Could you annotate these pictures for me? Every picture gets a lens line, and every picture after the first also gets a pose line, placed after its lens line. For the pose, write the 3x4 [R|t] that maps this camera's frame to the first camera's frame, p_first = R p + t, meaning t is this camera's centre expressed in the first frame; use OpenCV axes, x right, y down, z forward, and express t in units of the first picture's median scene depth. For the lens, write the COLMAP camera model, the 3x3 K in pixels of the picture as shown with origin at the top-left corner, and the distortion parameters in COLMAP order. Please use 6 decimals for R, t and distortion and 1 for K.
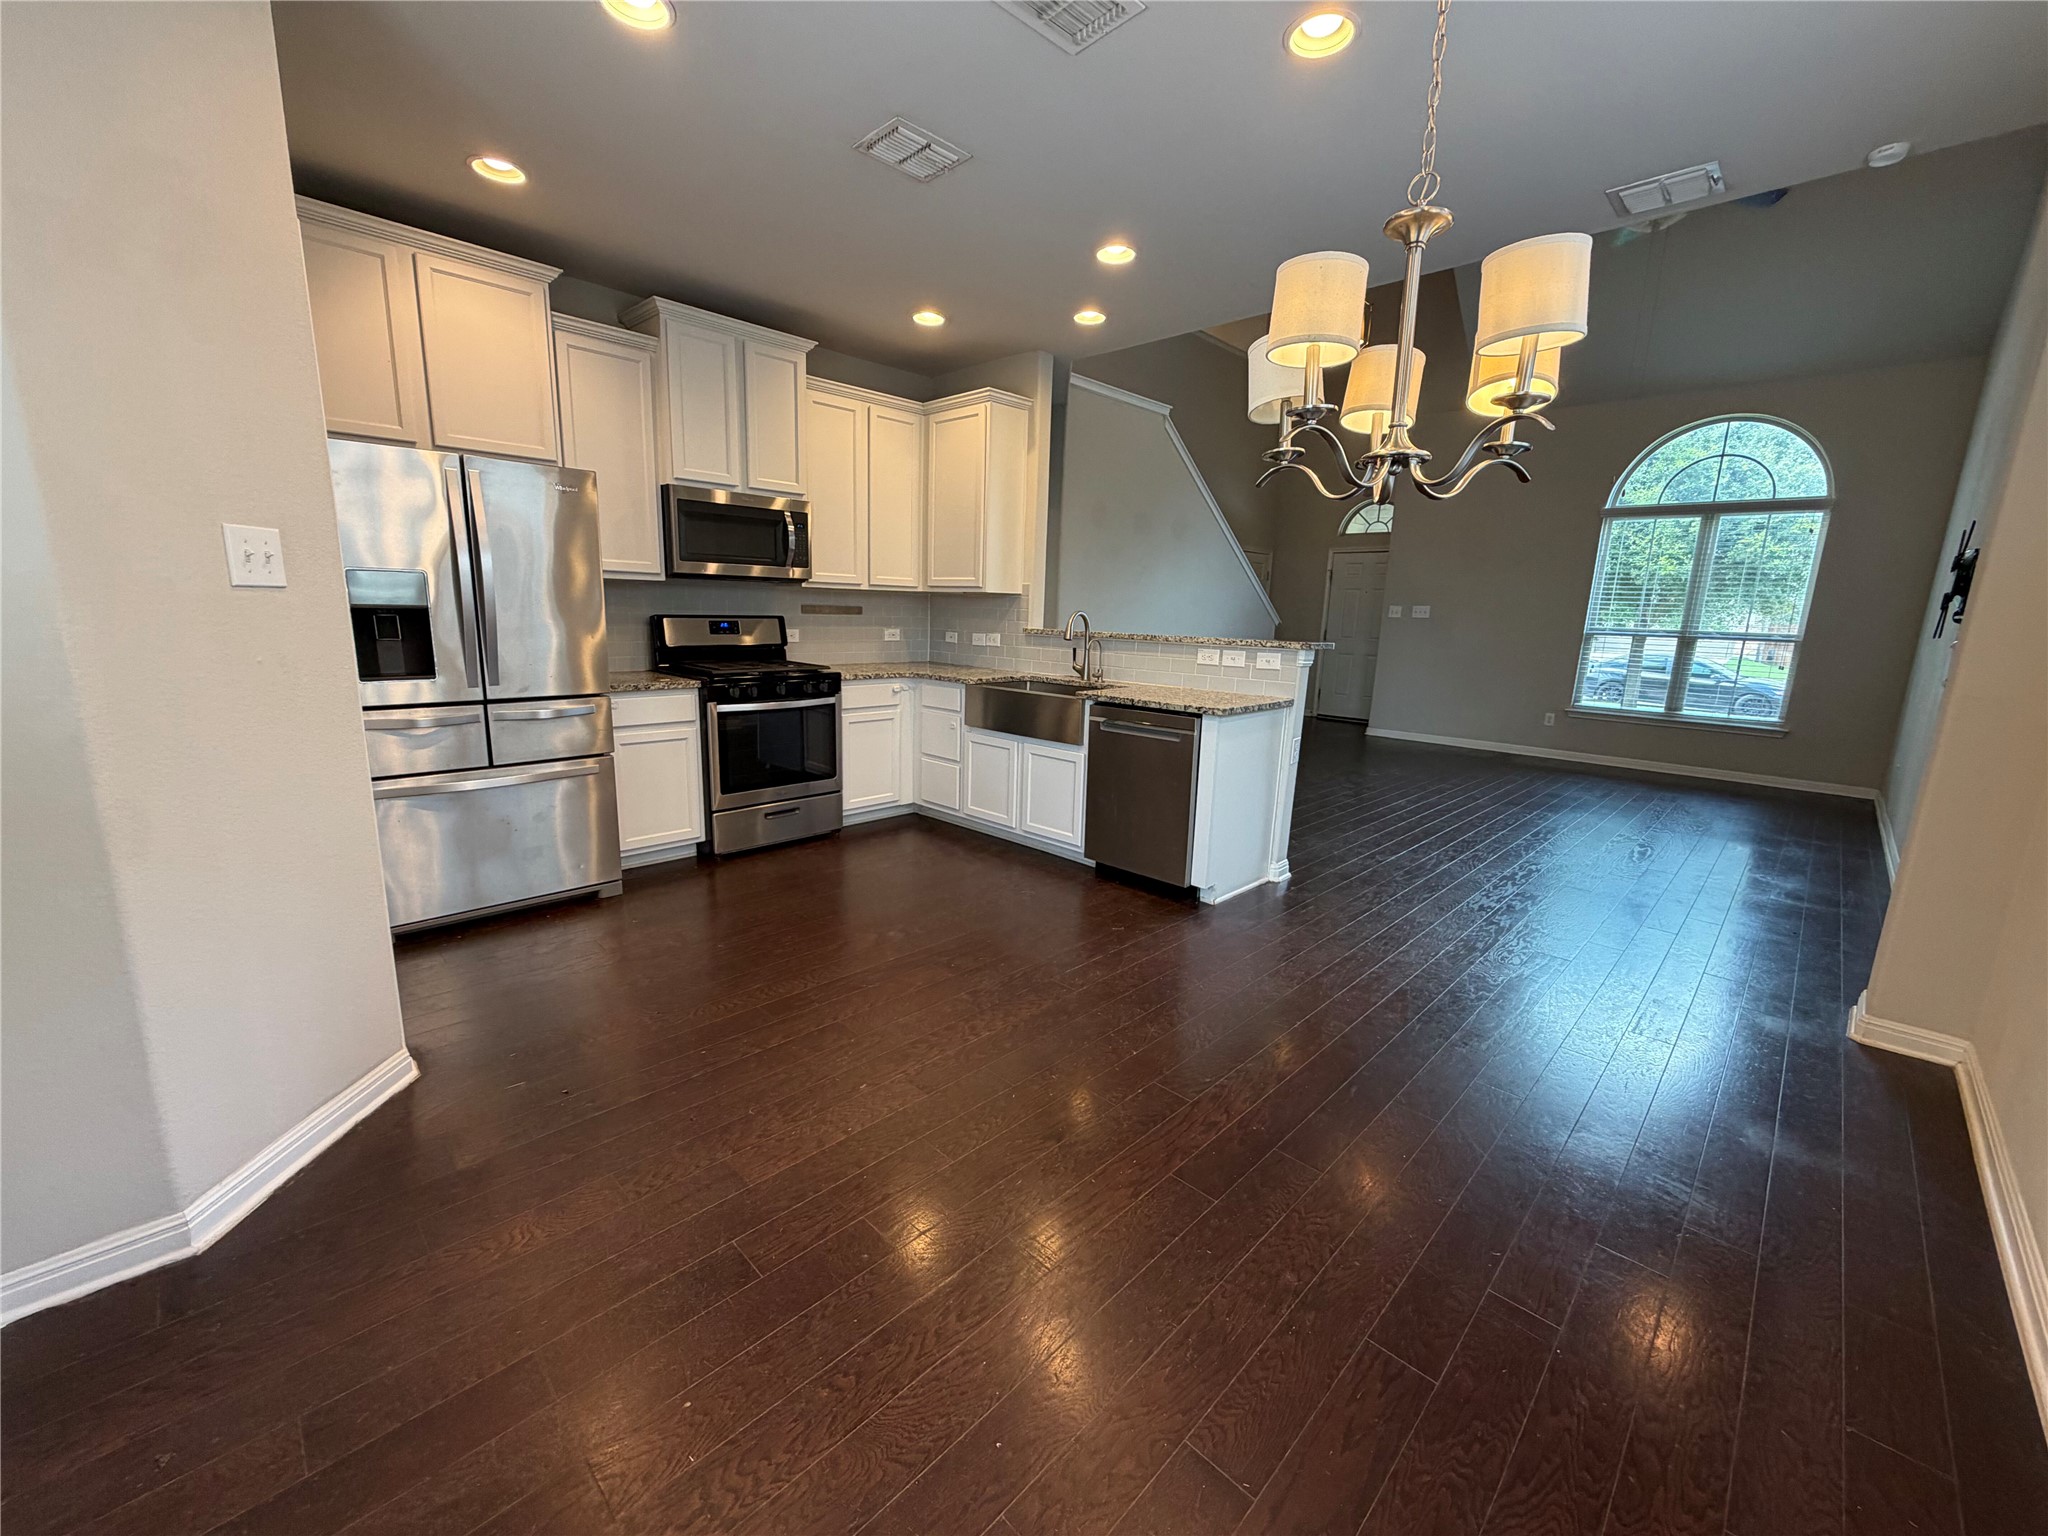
lens RADIAL K [[816.3, 0, 1020.5], [0, 816.3, 771.8], [0, 0, 1]] dist [-0.000950, -0.000023]
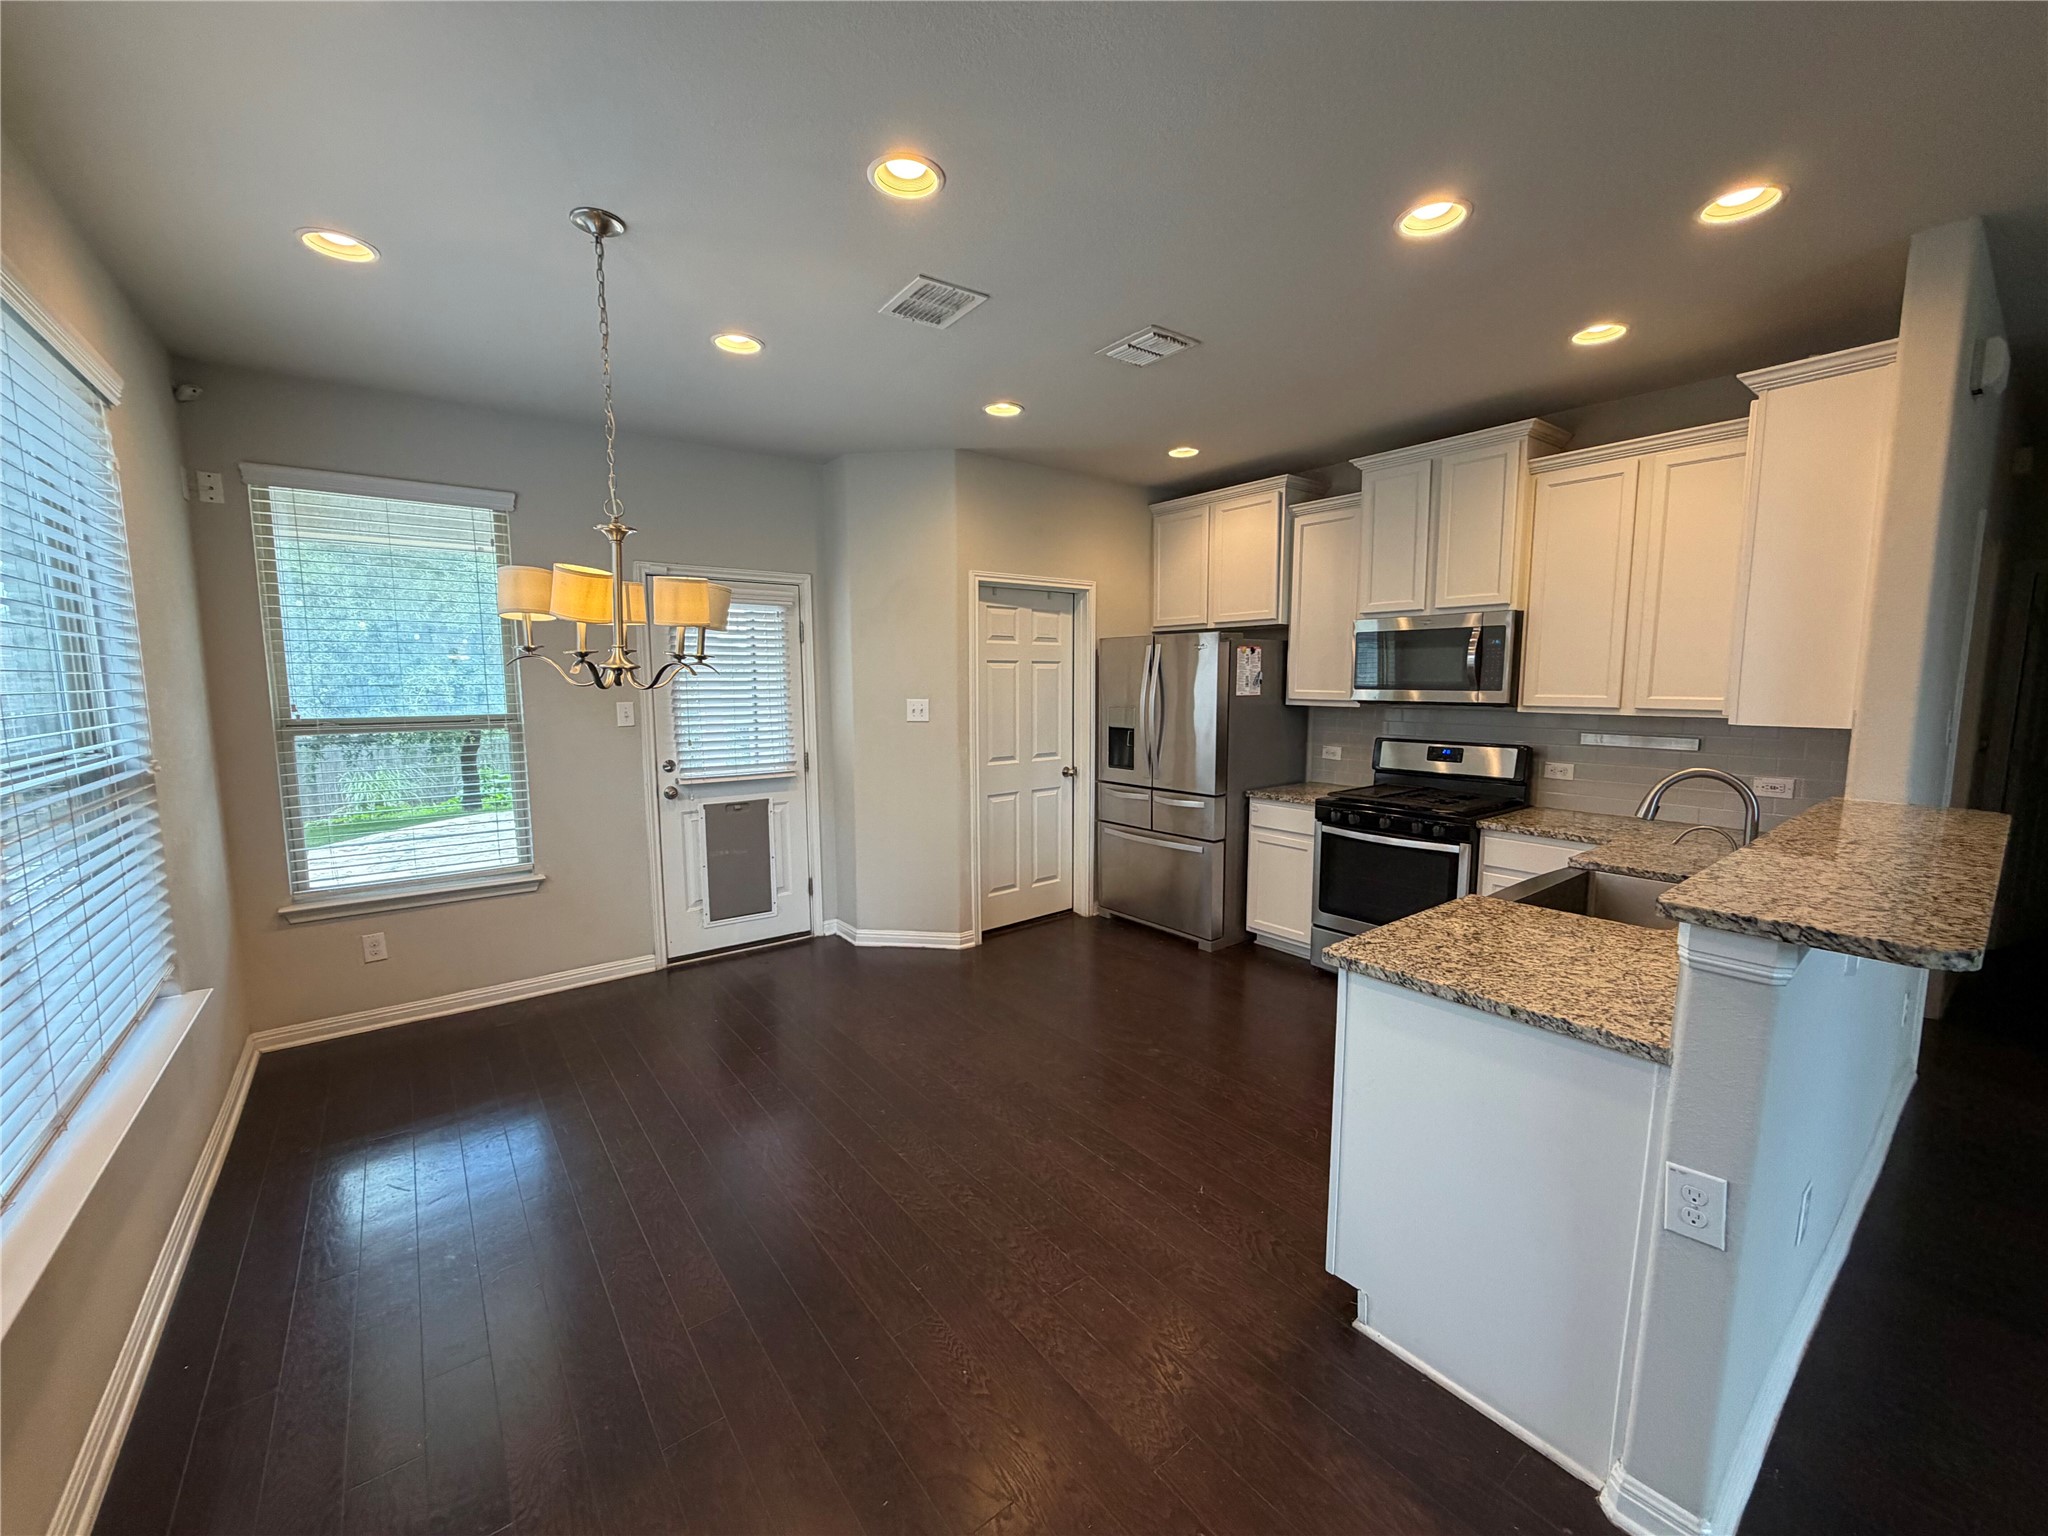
lens RADIAL K [[816.3, 0, 1013.4], [0, 816.3, 770.5], [0, 0, 1]] dist [-0.000950, -0.000023]
pose [[-0.144965, 0.085097, -0.985771, 0.649348], [-0.197108, 0.973842, 0.113053, -0.173170], [0.969605, 0.210692, -0.124399, 0.665676]]
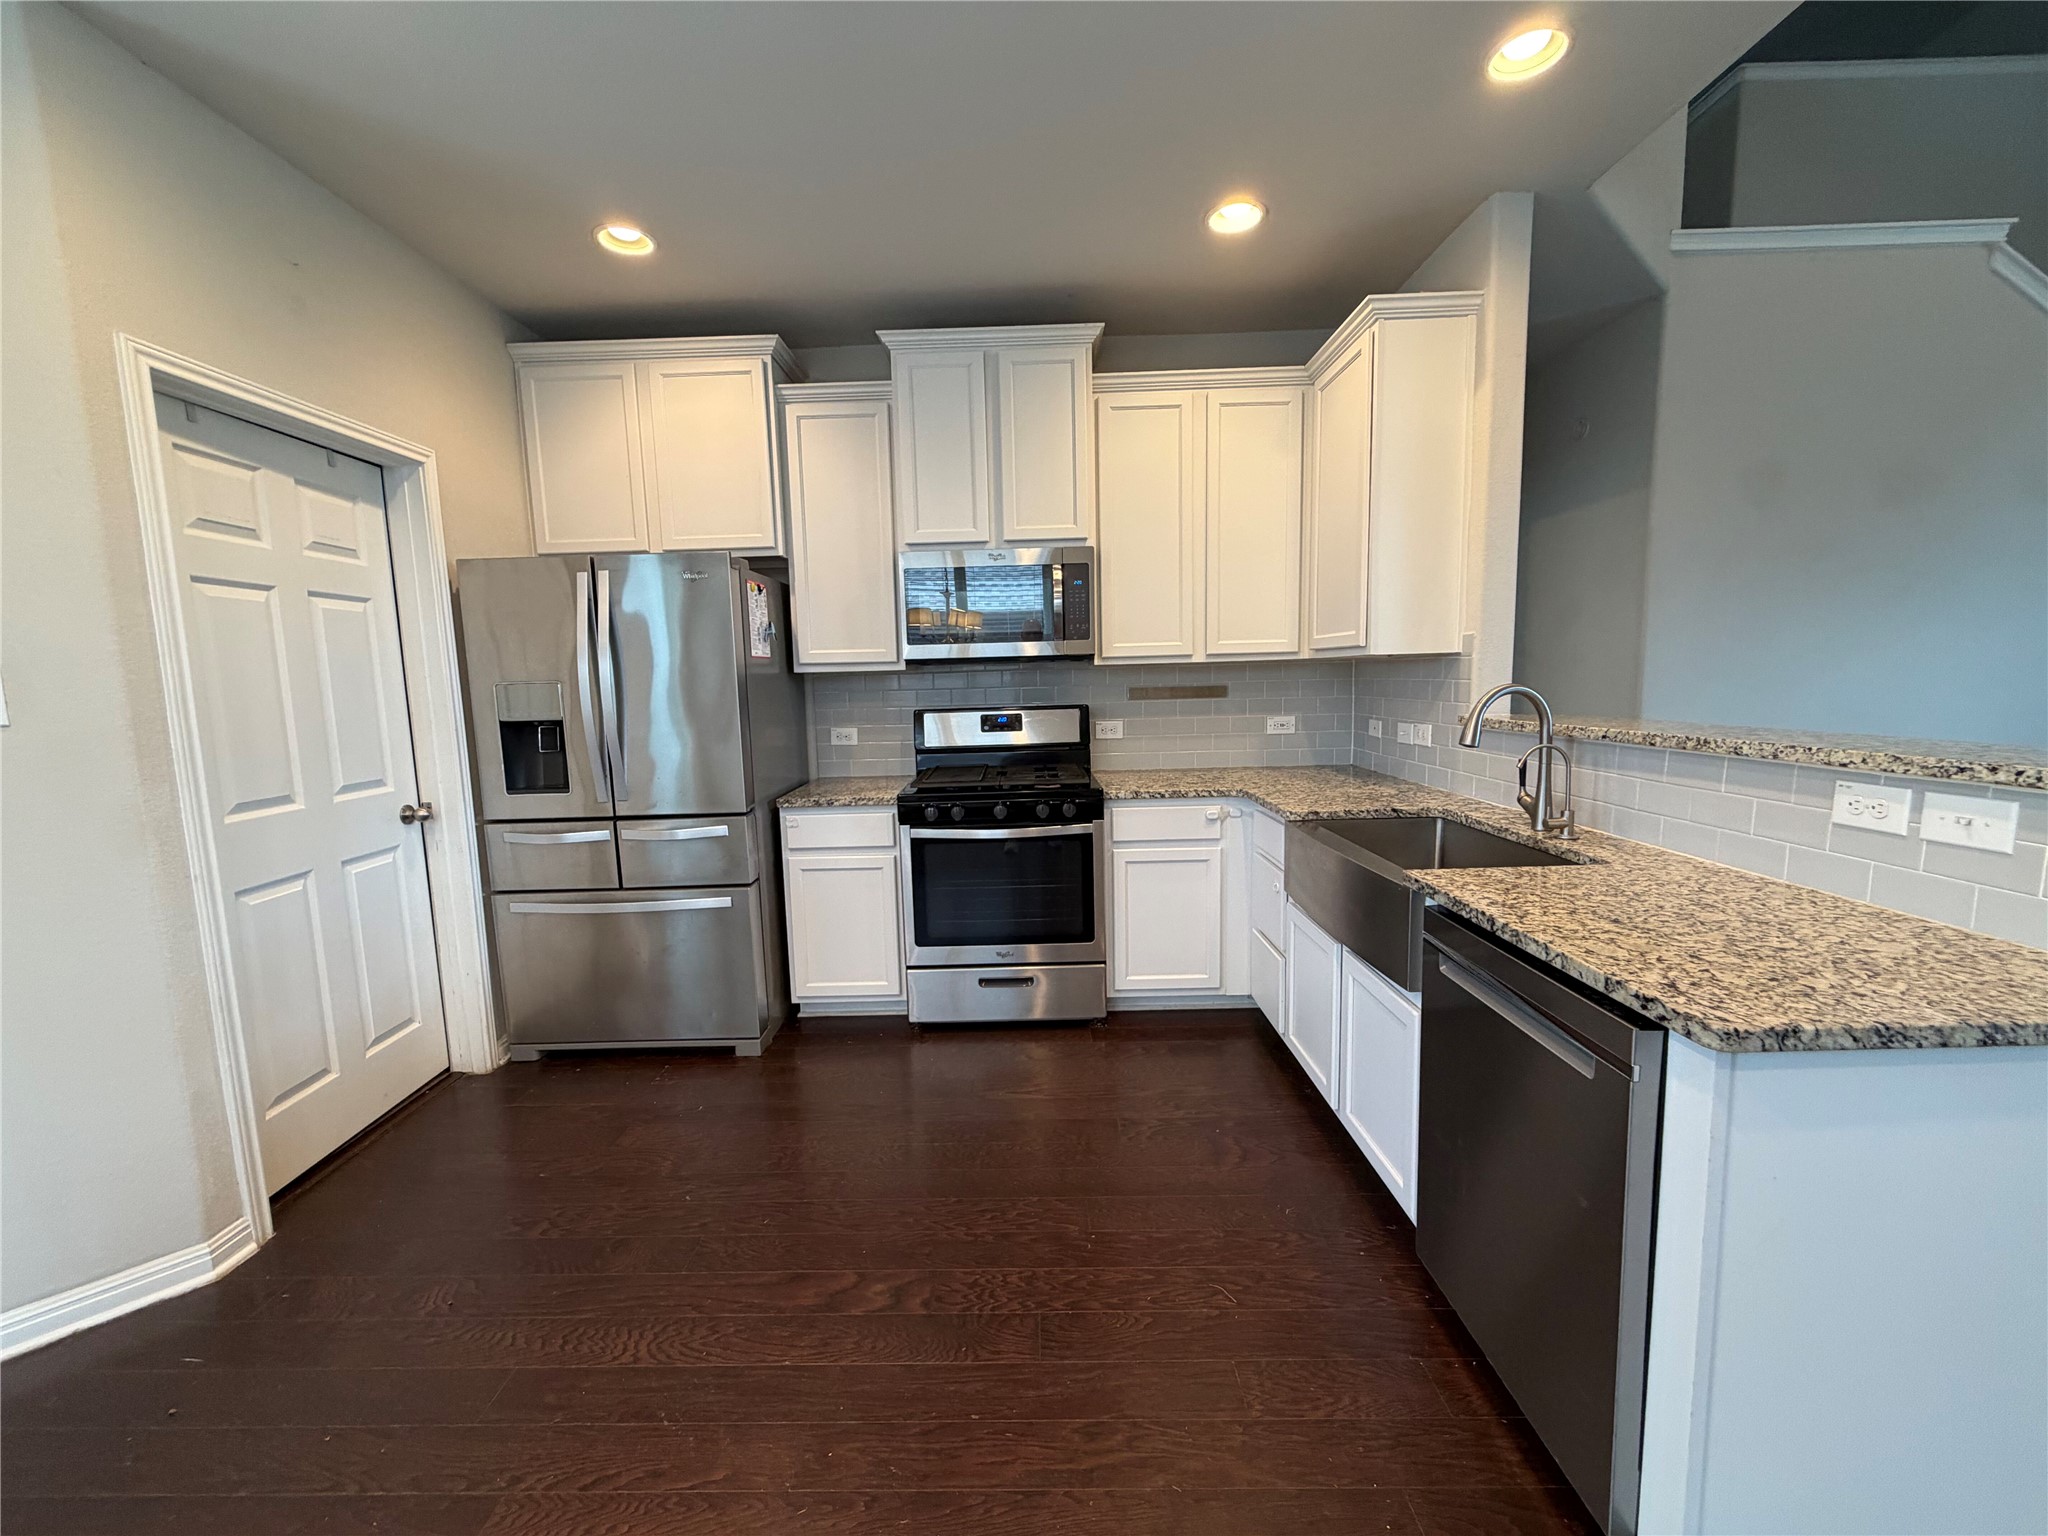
lens RADIAL K [[816.3, 0, 1018.2], [0, 816.3, 770.4], [0, 0, 1]] dist [-0.000950, -0.000023]
pose [[0.689224, 0.037147, -0.723596, 0.223128], [-0.097683, 0.994331, -0.041998, -0.103606], [0.717934, 0.099629, 0.688945, 0.494104]]
